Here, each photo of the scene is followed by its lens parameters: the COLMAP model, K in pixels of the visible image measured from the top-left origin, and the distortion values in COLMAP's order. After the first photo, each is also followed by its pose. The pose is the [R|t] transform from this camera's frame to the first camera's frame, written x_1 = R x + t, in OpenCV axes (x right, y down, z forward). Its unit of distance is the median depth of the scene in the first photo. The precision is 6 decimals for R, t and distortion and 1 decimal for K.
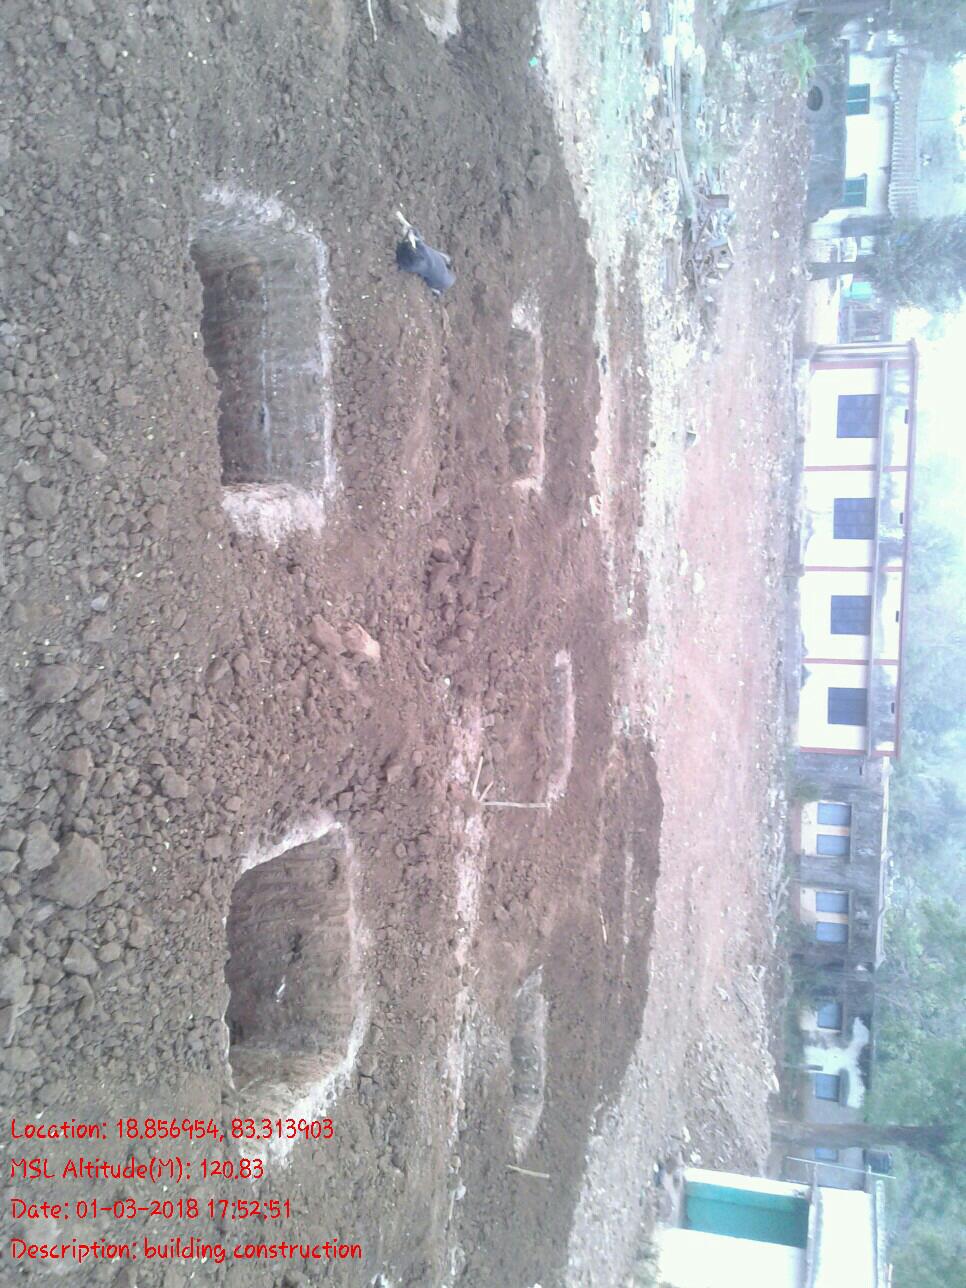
lens RADIAL K [[1192.2, 0, 483.0], [0, 1192.2, 644.0], [0, 0, 1]] dist [0.095672, -0.197235]
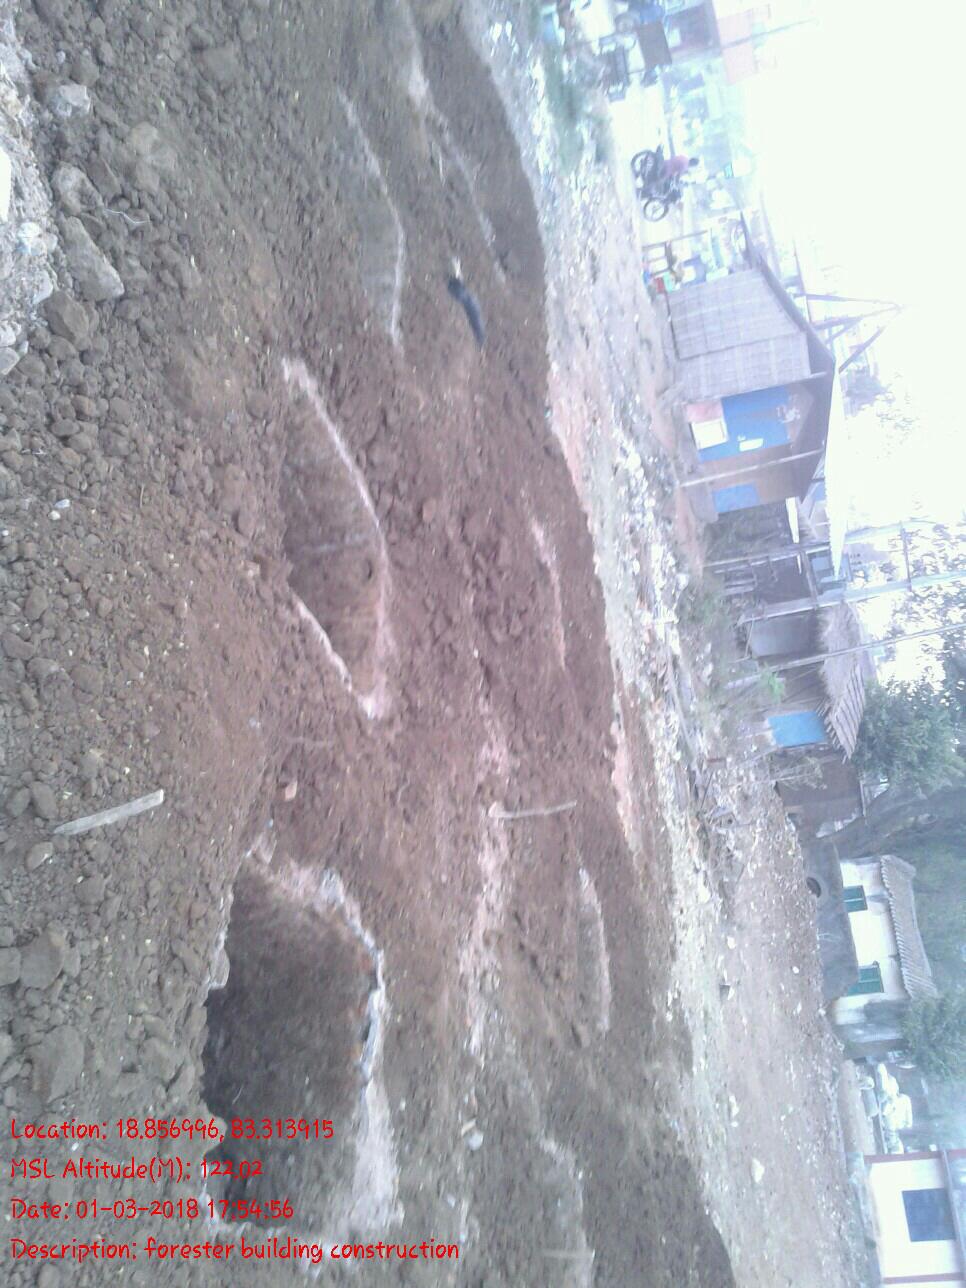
lens RADIAL K [[1192.2, 0, 483.0], [0, 1192.2, 644.0], [0, 0, 1]] dist [0.095672, -0.197235]
pose [[0.999571, 0.000167, -0.029292, 0.003863], [-0.021206, 0.693979, -0.719683, 0.373939], [0.020208, 0.719995, 0.693684, 0.112443]]
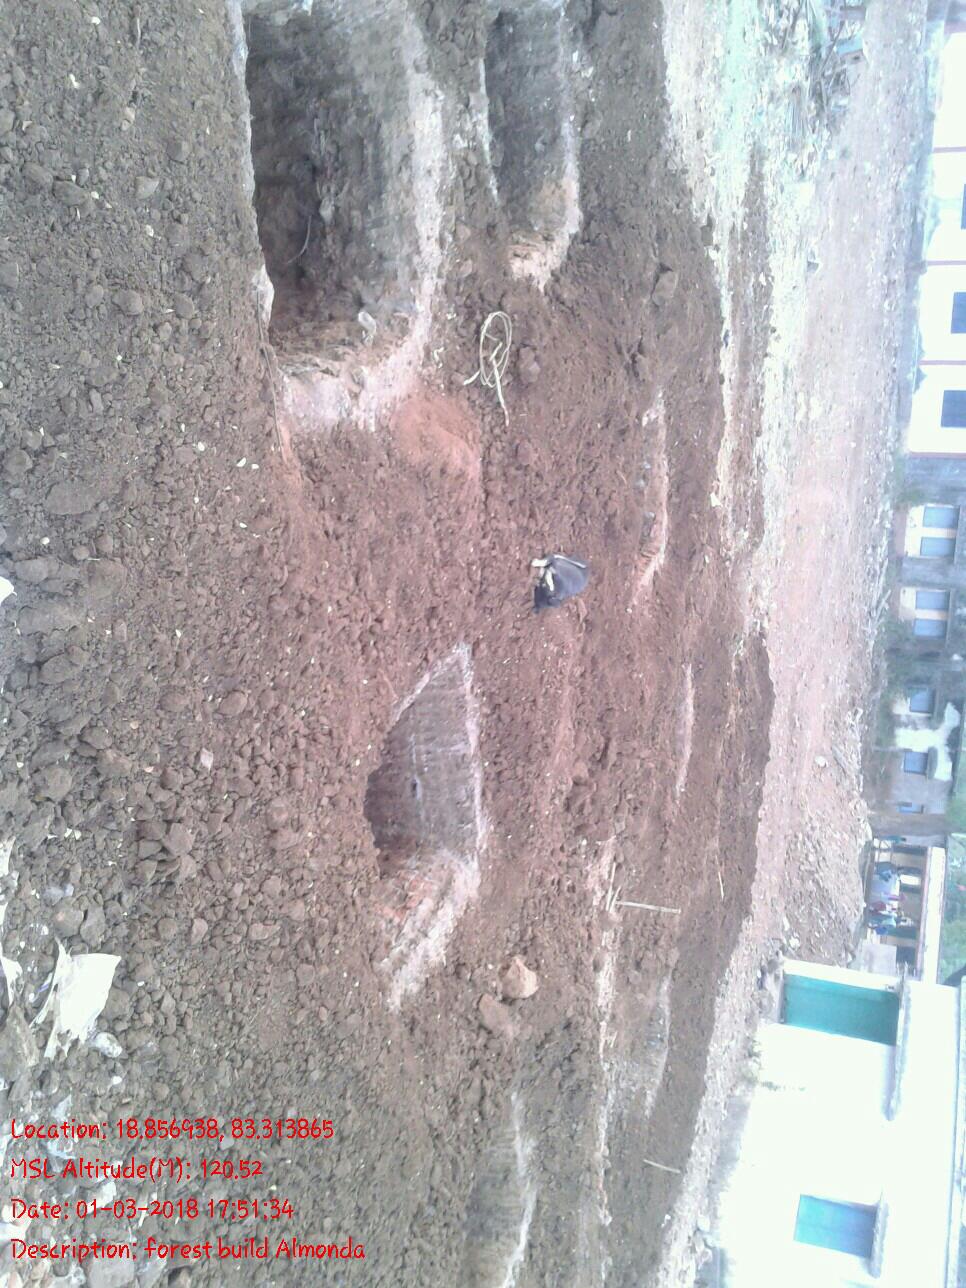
lens RADIAL K [[1192.2, 0, 483.0], [0, 1192.2, 644.0], [0, 0, 1]] dist [0.095672, -0.197235]
pose [[0.996330, -0.030505, -0.079977, -0.013482], [0.054411, 0.946986, 0.316635, -0.220542], [0.066078, -0.319824, 0.945170, 0.022874]]
